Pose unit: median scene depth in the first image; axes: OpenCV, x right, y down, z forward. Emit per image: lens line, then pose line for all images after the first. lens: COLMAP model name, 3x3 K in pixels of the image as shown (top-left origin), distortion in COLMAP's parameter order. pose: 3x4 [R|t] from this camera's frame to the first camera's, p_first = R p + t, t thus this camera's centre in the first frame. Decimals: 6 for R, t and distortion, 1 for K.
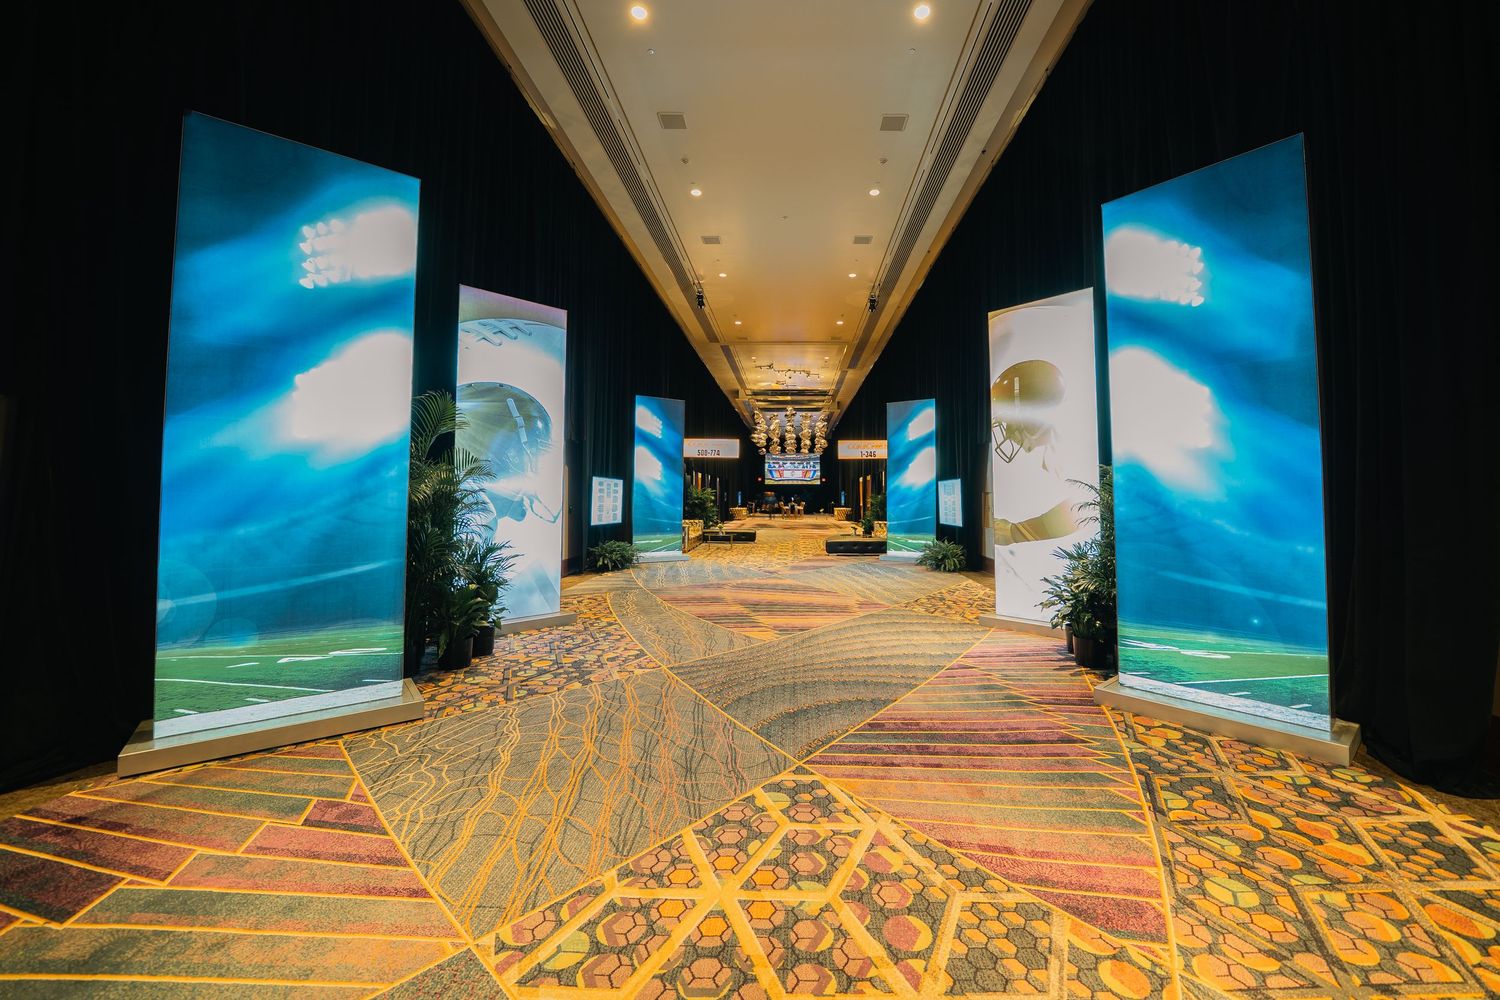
lens RADIAL K [[521.6, 0, 750.0], [0, 521.6, 500.0], [0, 0, 1]] dist [0.000040, 0.000001]
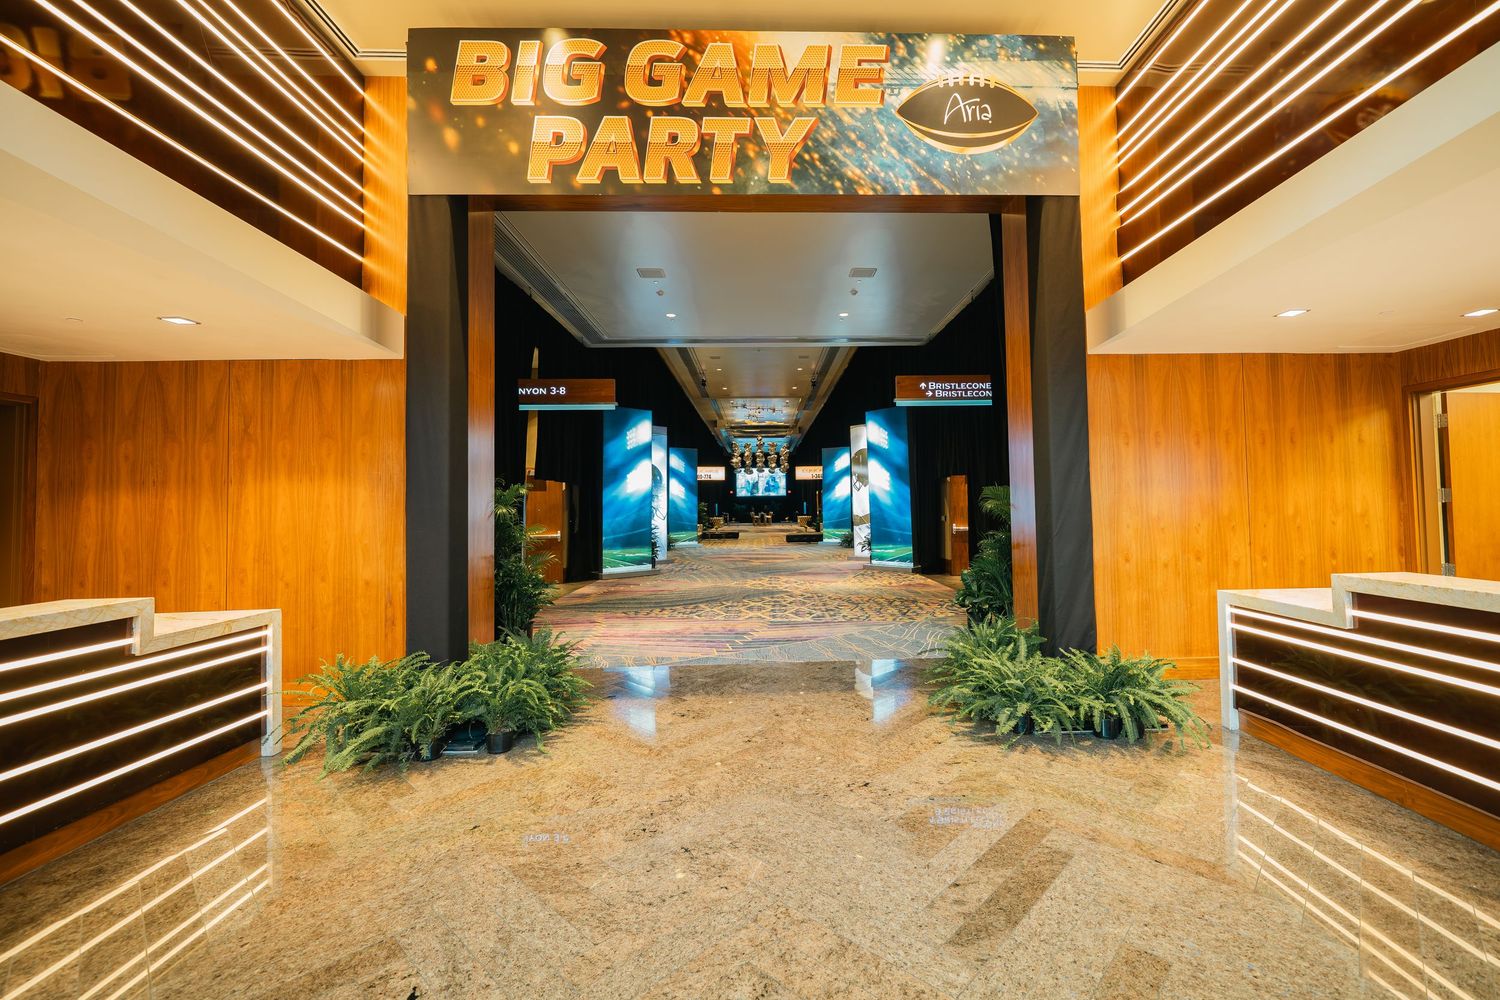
lens RADIAL K [[605.4, 0, 750.0], [0, 605.4, 500.0], [0, 0, 1]] dist [0.000014, -0.000008]
pose [[0.997622, -0.015900, 0.067064, -0.291384], [0.017242, 0.999662, -0.019474, 0.023672], [-0.066732, 0.020583, 0.997559, -2.839534]]
